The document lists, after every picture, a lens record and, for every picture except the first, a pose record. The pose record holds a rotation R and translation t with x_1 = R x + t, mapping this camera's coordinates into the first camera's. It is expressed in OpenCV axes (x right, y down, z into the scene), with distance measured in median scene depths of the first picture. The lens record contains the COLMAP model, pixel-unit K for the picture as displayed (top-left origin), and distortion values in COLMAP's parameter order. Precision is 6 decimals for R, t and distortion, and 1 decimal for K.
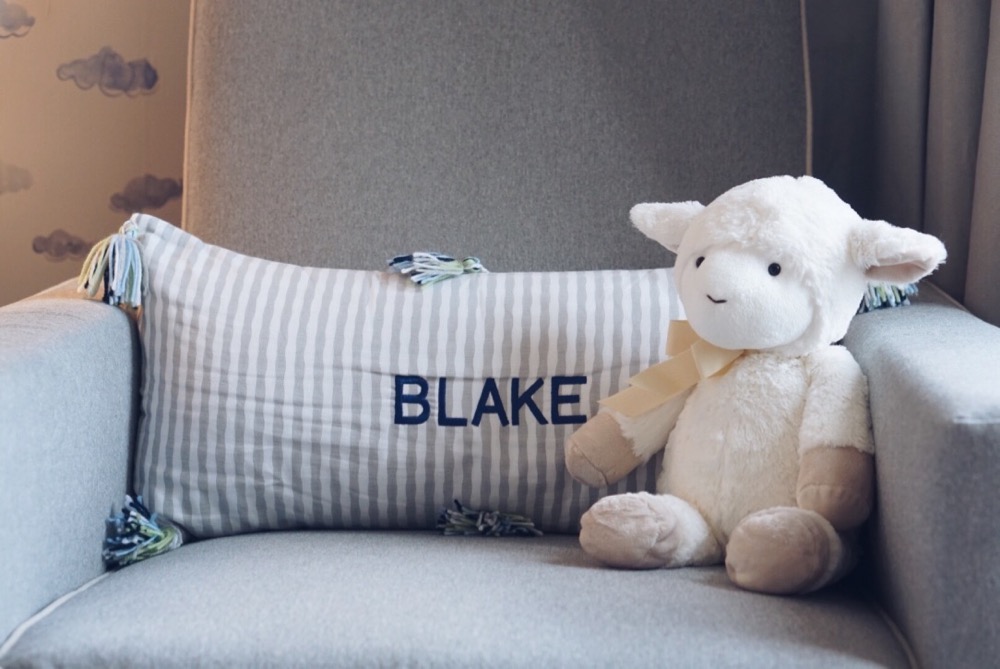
lens RADIAL K [[2164.7, 0, 500.0], [0, 2164.7, 334.5], [0, 0, 1]] dist [0.077708, -0.155938]
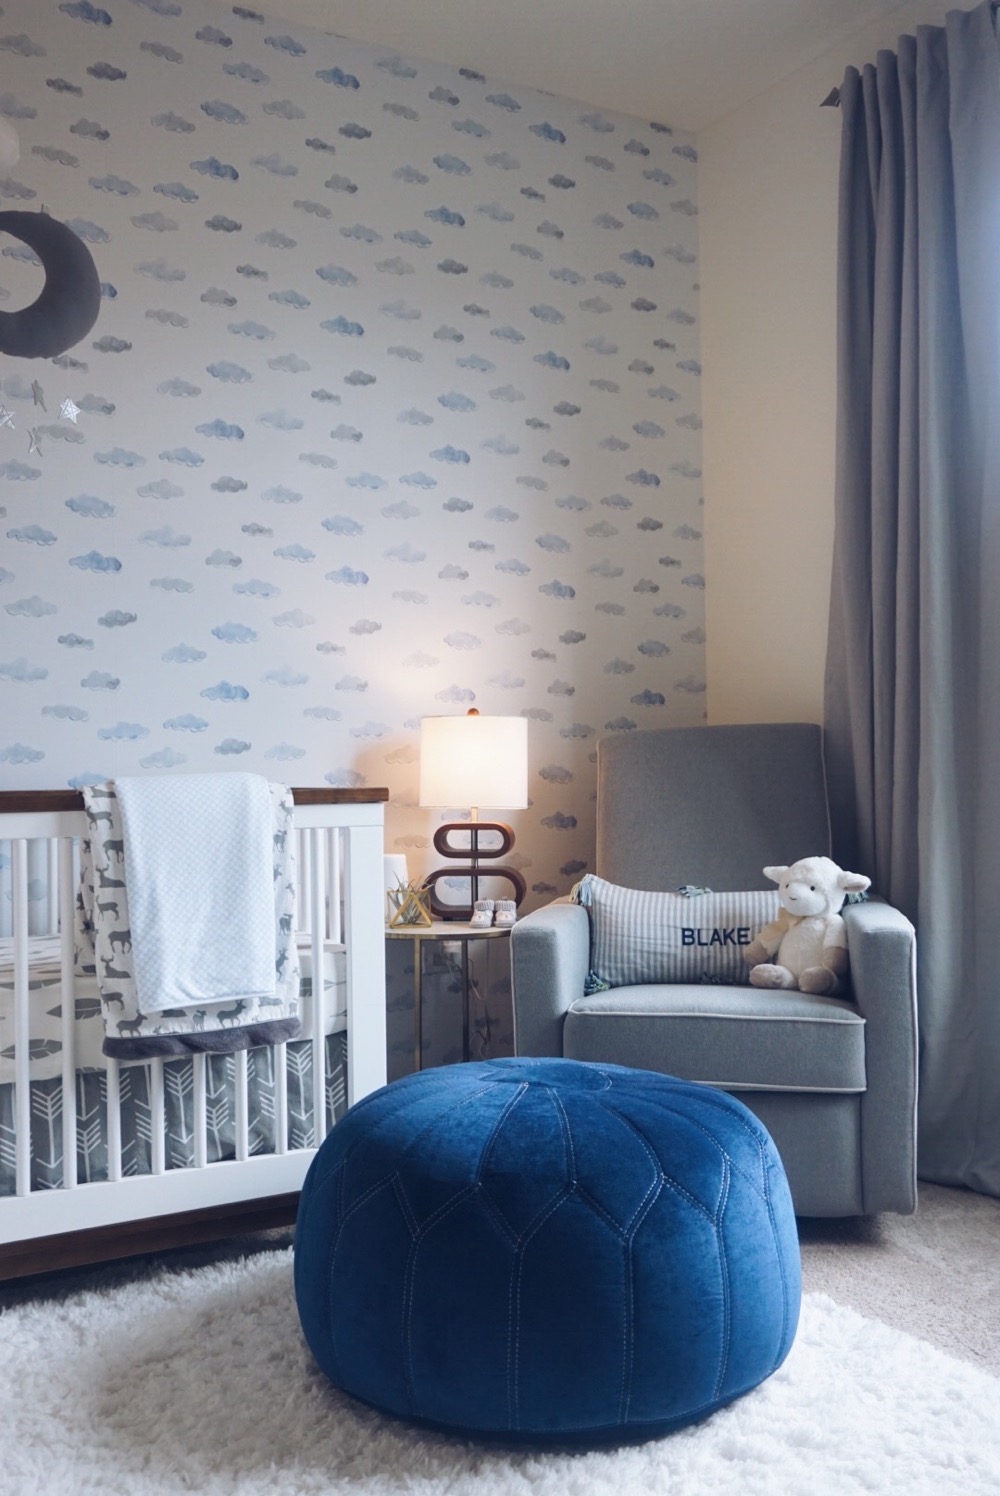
lens RADIAL K [[1365.0, 0, 500.0], [0, 1365.0, 748.0], [0, 0, 1]] dist [-0.019088, -0.015899]
pose [[0.990865, -0.027576, -0.132006, -0.042543], [0.007045, 0.988117, -0.153540, 0.058872], [0.134672, 0.151208, 0.979285, -0.846474]]
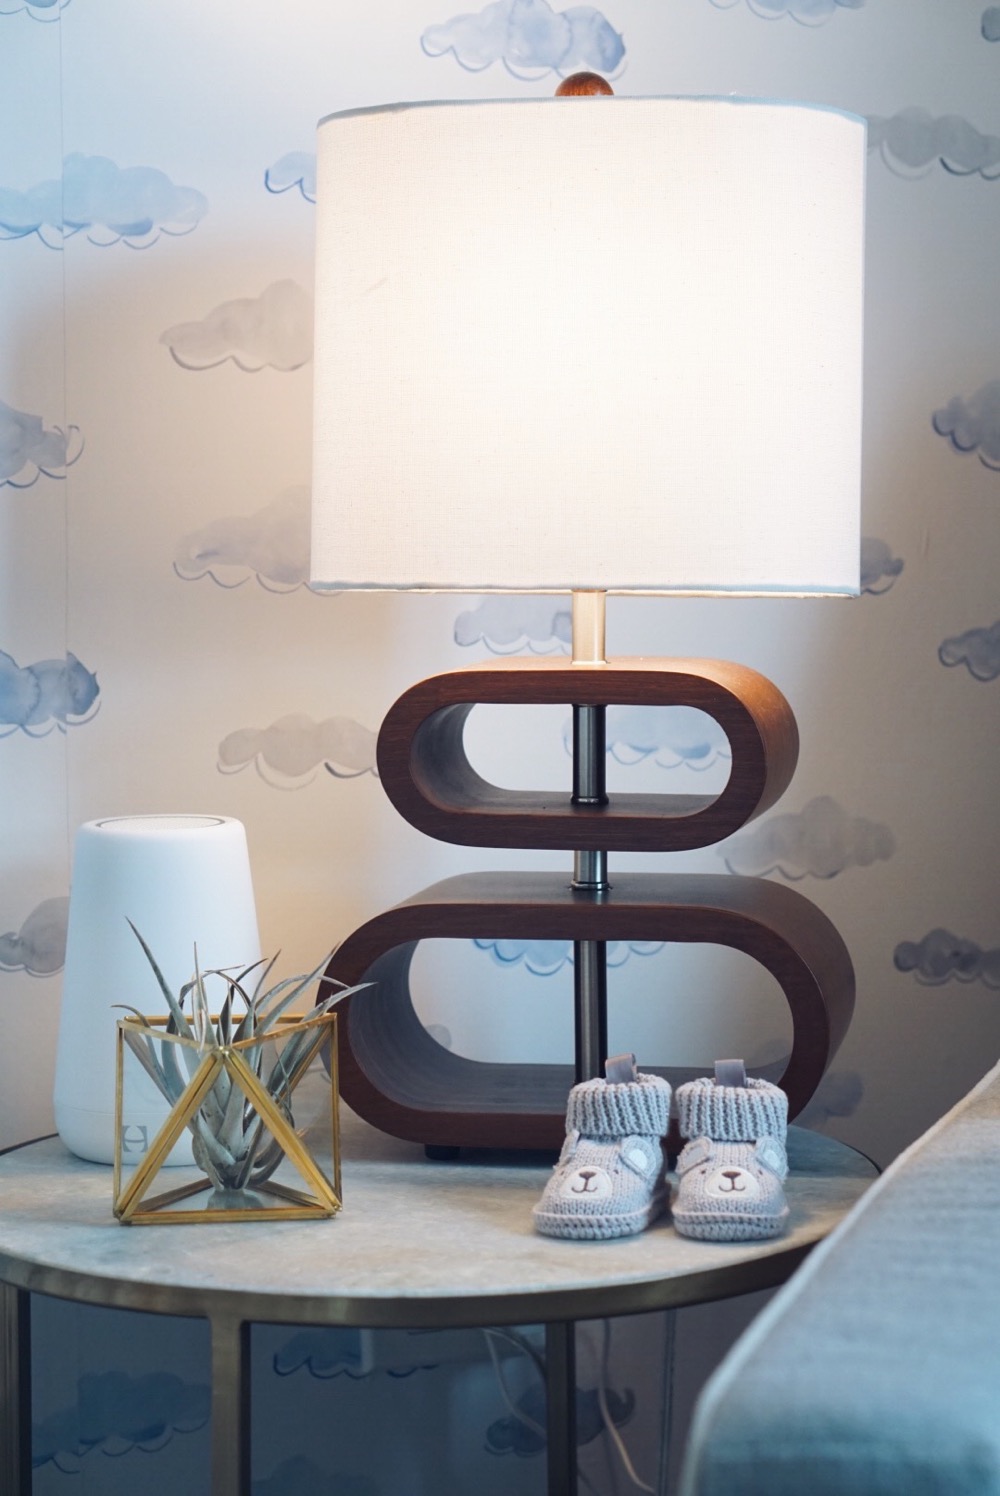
lens RADIAL K [[3238.4, 0, 500.0], [0, 3238.4, 748.0], [0, 0, 1]] dist [0.077708, -0.155938]
pose [[0.970158, -0.004375, -0.242434, -0.145103], [-0.012827, 0.997511, -0.069330, -0.051188], [0.242134, 0.070371, 0.967687, 0.209760]]
